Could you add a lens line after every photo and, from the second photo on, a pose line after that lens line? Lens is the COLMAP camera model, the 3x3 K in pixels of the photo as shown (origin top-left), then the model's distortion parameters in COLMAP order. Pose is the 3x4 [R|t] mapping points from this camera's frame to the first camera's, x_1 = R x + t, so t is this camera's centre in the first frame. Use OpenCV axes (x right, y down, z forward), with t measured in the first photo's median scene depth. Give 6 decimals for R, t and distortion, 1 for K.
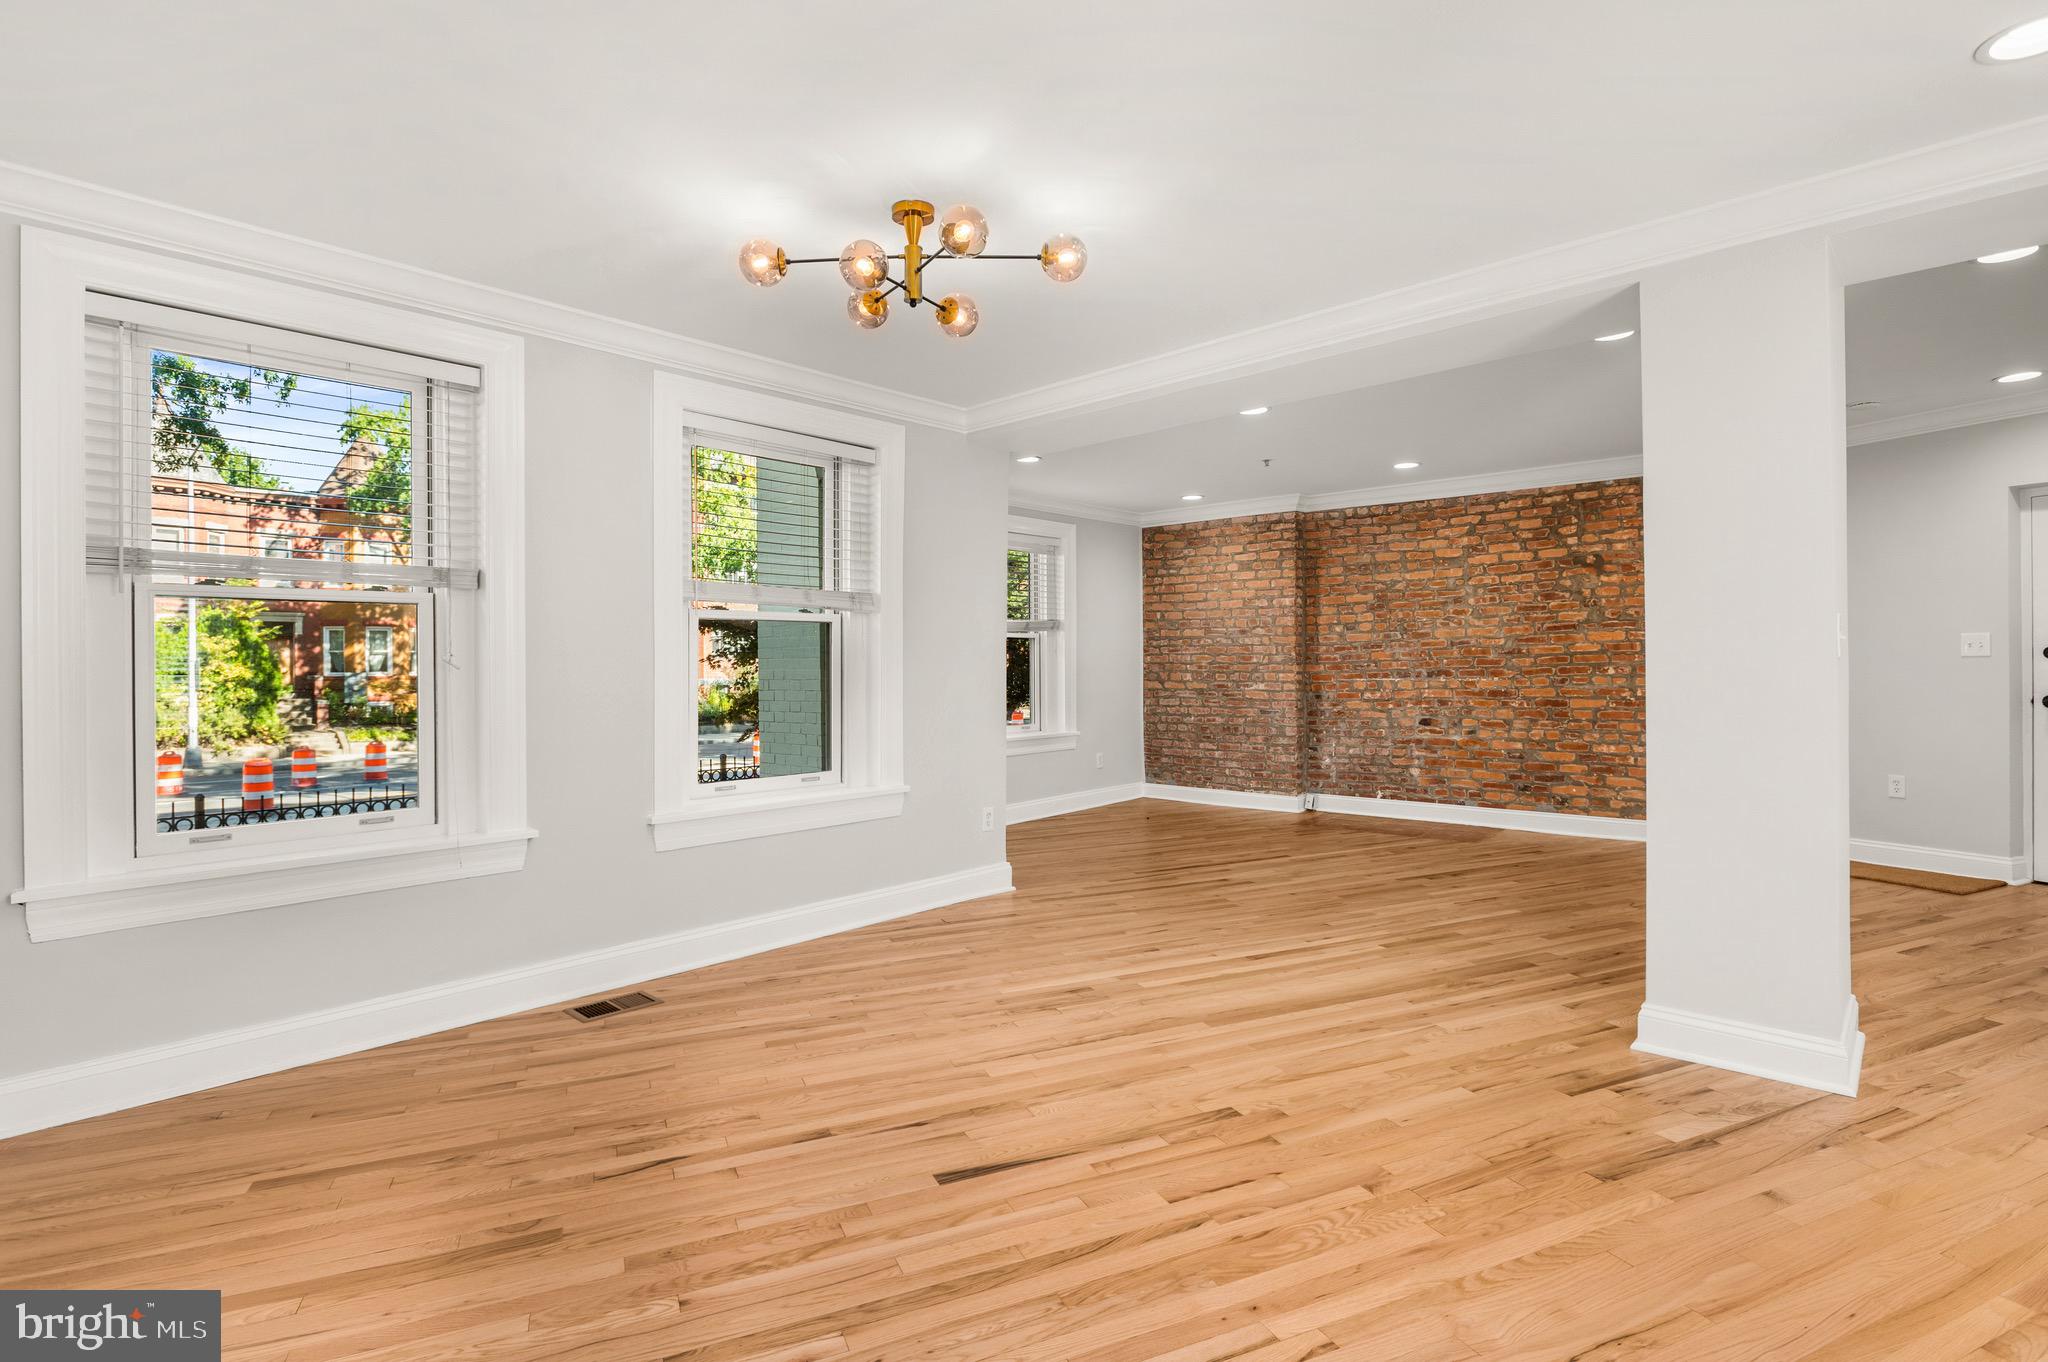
lens RADIAL K [[982.9, 0, 1047.7], [0, 982.9, 662.7], [0, 0, 1]] dist [-0.011811, 0.000294]
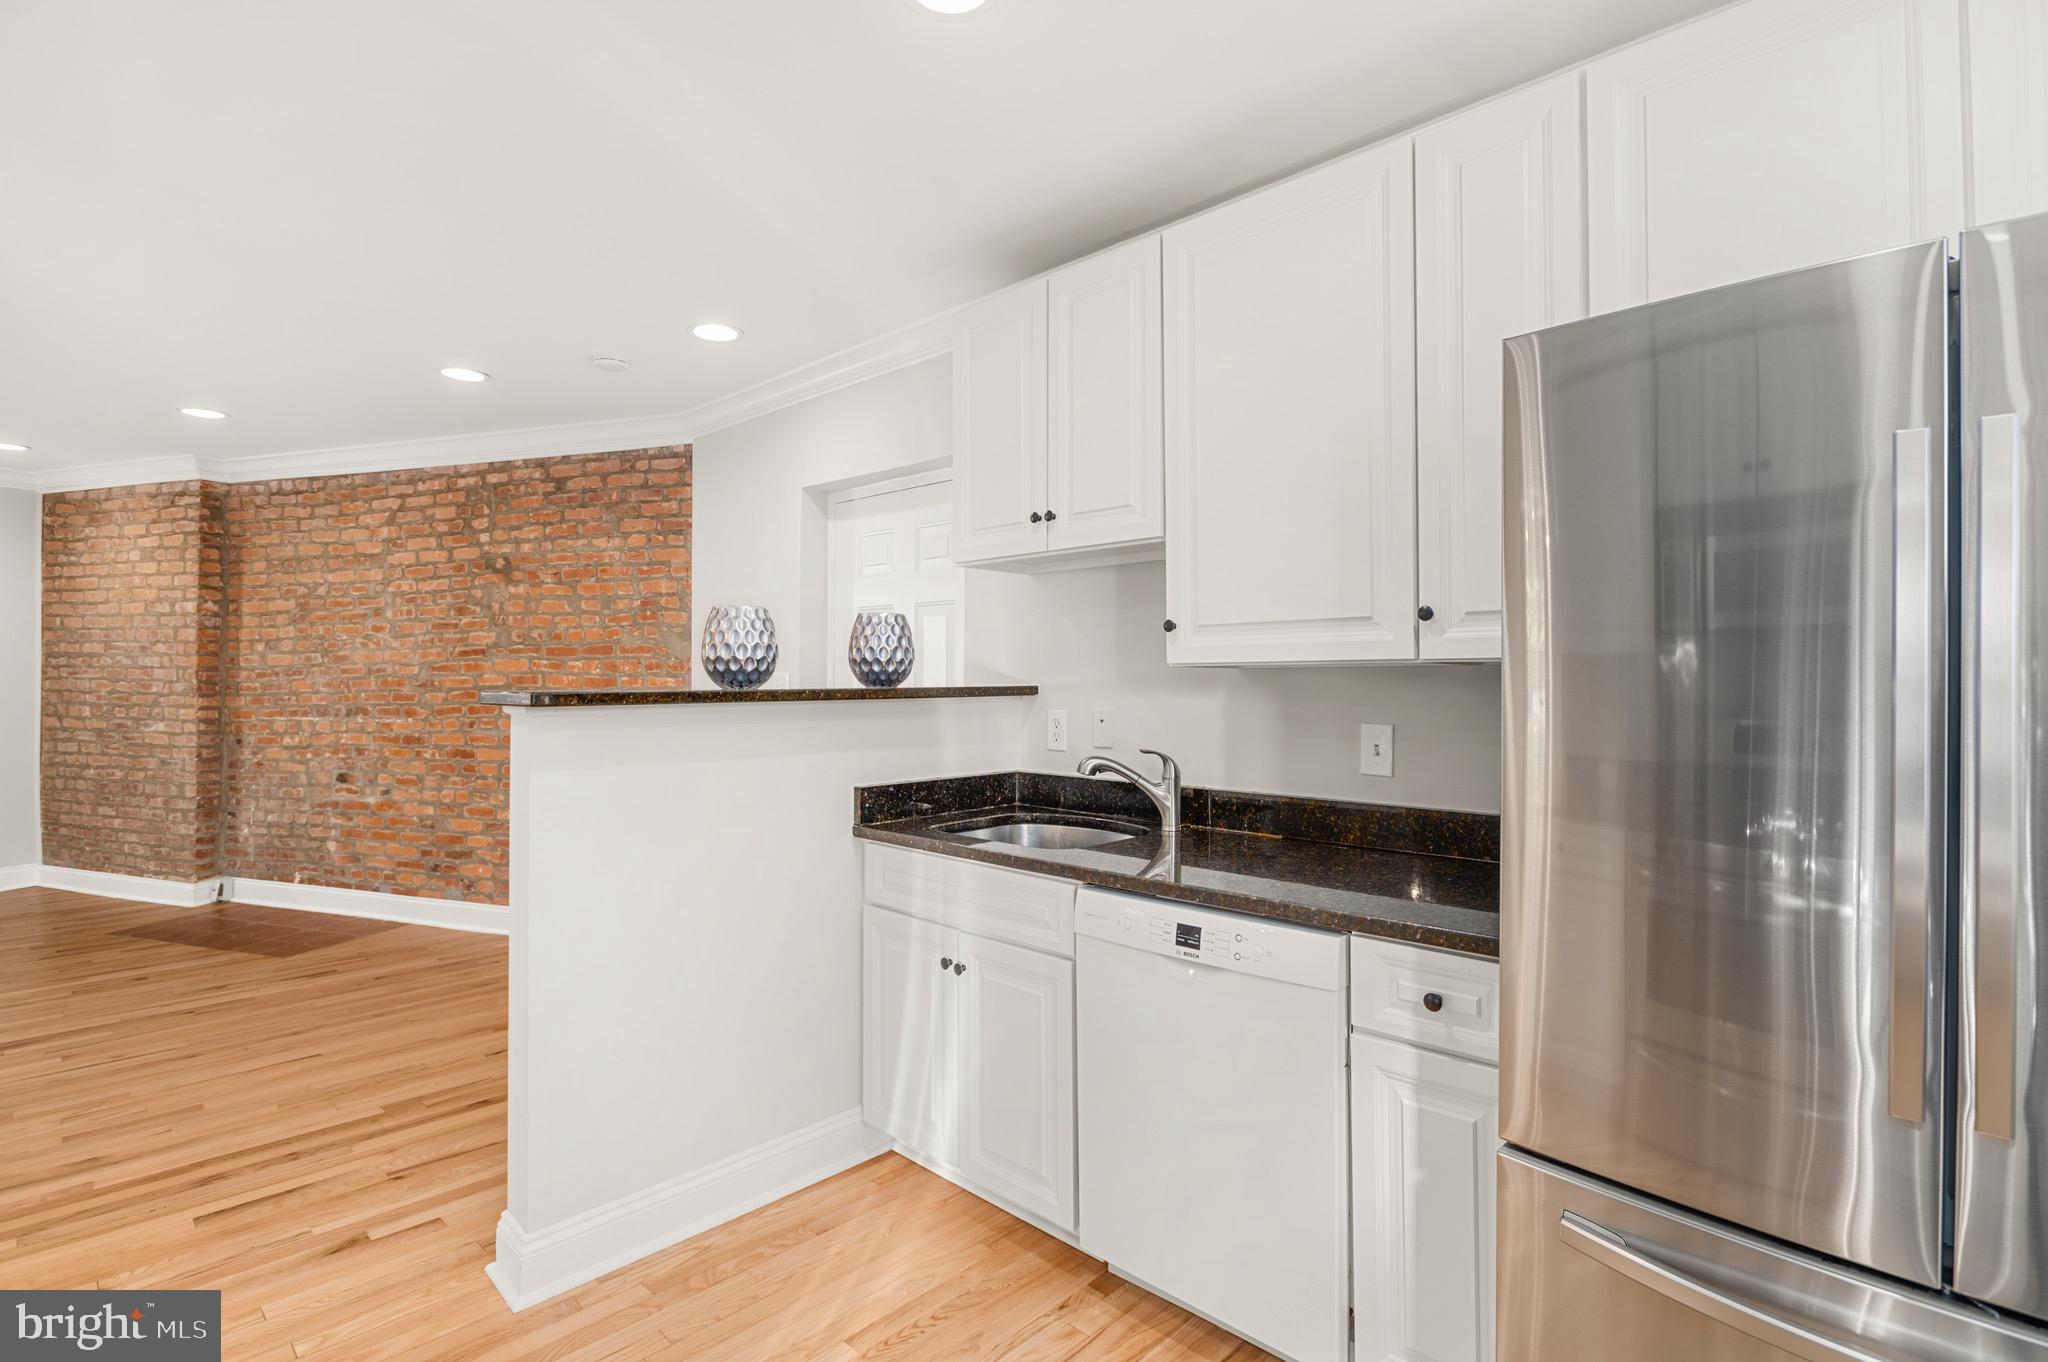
lens RADIAL K [[982.9, 0, 1029.2], [0, 982.9, 665.3], [0, 0, 1]] dist [-0.011811, 0.000294]
pose [[0.927064, 0.014473, 0.374624, 0.637616], [-0.011245, 0.999878, -0.010802, -0.023099], [-0.374735, 0.005801, 0.927114, 0.146484]]
